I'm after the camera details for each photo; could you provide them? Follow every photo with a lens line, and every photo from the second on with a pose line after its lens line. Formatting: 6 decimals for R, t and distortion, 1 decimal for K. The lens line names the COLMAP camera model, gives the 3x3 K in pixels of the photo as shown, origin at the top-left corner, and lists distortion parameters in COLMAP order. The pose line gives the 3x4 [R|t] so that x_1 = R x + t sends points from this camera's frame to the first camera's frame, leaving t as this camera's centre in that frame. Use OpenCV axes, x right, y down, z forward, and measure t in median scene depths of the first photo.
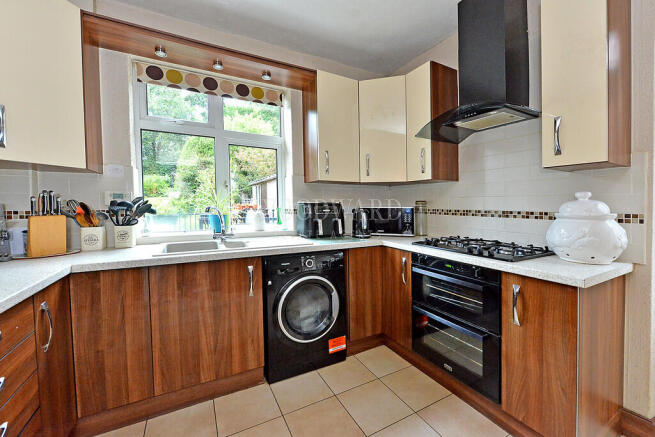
lens RADIAL K [[260.9, 0, 327.3], [0, 260.9, 213.5], [0, 0, 1]] dist [-0.009170, -0.000038]
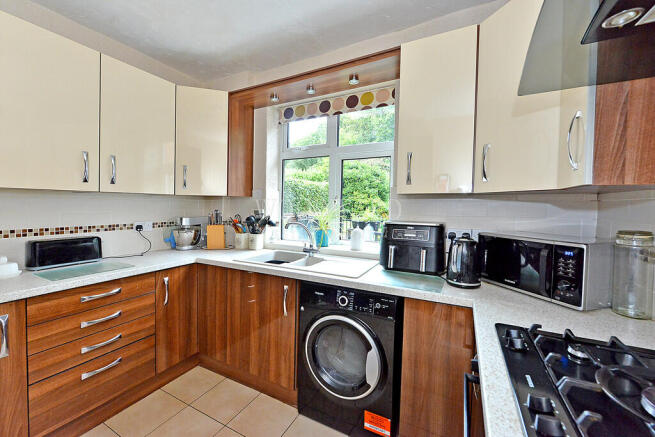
lens RADIAL K [[260.9, 0, 325.9], [0, 260.9, 217.8], [0, 0, 1]] dist [-0.009170, -0.000038]
pose [[0.567728, 0.042843, -0.822101, 0.521753], [-0.037129, 0.998961, 0.026419, -0.081388], [0.822378, 0.015525, 0.568729, 0.463022]]
